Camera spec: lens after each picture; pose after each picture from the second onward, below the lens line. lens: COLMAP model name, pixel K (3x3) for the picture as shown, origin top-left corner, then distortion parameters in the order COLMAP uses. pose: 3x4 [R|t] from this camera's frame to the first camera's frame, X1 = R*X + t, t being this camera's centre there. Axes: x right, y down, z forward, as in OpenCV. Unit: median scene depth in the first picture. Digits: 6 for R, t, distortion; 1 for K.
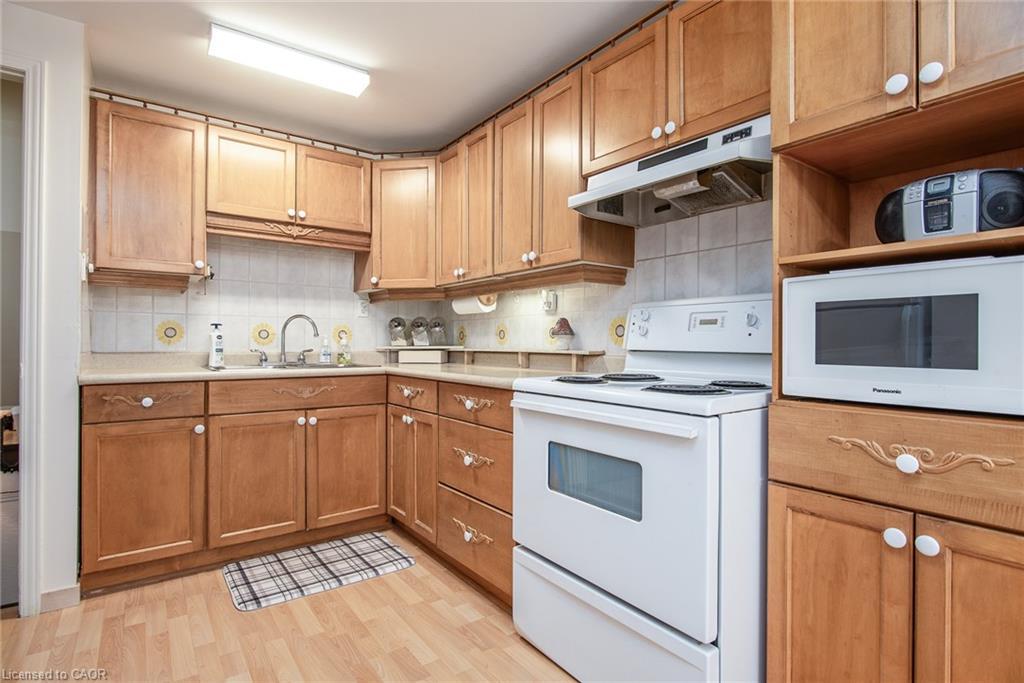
lens RADIAL K [[513.5, 0, 510.9], [0, 513.5, 342.8], [0, 0, 1]] dist [-0.004710, -0.000747]
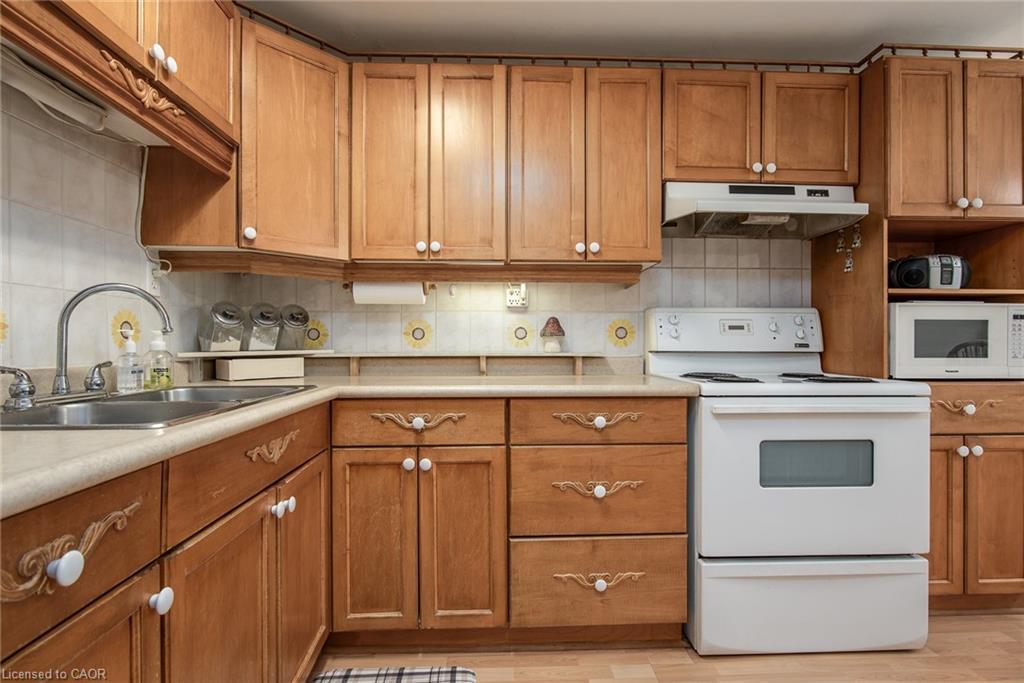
lens RADIAL K [[513.5, 0, 510.9], [0, 513.5, 342.8], [0, 0, 1]] dist [-0.004710, -0.000747]
pose [[0.554199, -0.001506, 0.832383, -0.754718], [0.001268, 0.999999, 0.000965, -0.004547], [-0.832383, 0.000521, 0.554201, 0.606296]]
